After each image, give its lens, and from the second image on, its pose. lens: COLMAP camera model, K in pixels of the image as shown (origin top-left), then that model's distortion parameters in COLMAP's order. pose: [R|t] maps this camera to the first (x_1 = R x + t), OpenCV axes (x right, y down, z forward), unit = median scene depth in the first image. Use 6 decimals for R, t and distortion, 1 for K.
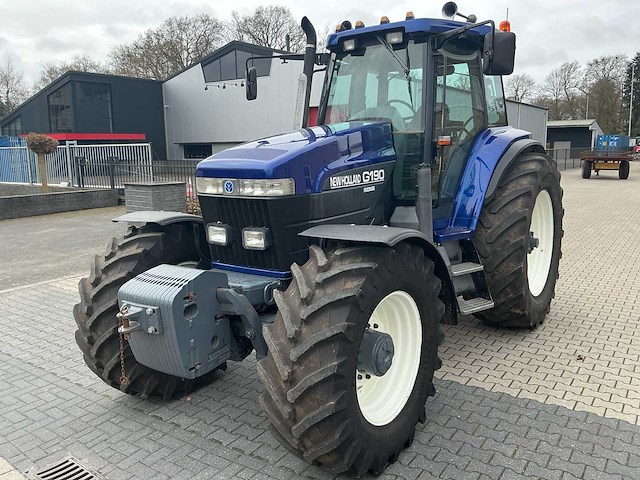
lens RADIAL K [[531.6, 0, 321.6], [0, 531.6, 235.1], [0, 0, 1]] dist [0.107749, -0.193364]
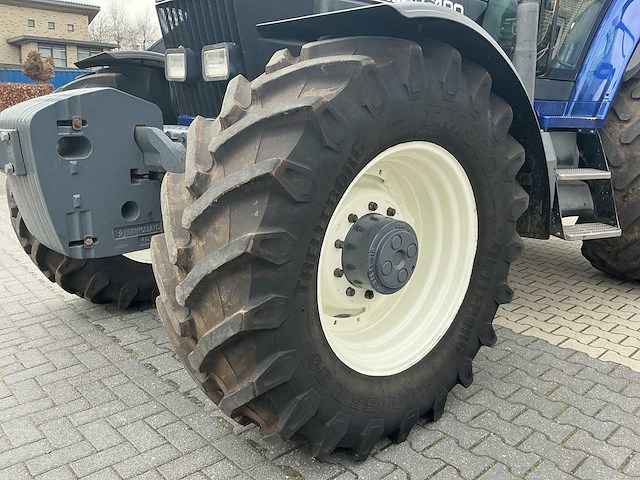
lens RADIAL K [[531.6, 0, 321.8], [0, 531.6, 232.0], [0, 0, 1]] dist [0.107749, -0.193364]
pose [[0.973746, 0.089942, -0.209114, 0.122685], [-0.076567, 0.994518, 0.071214, 0.126427], [0.214373, -0.053333, 0.975295, 0.337017]]
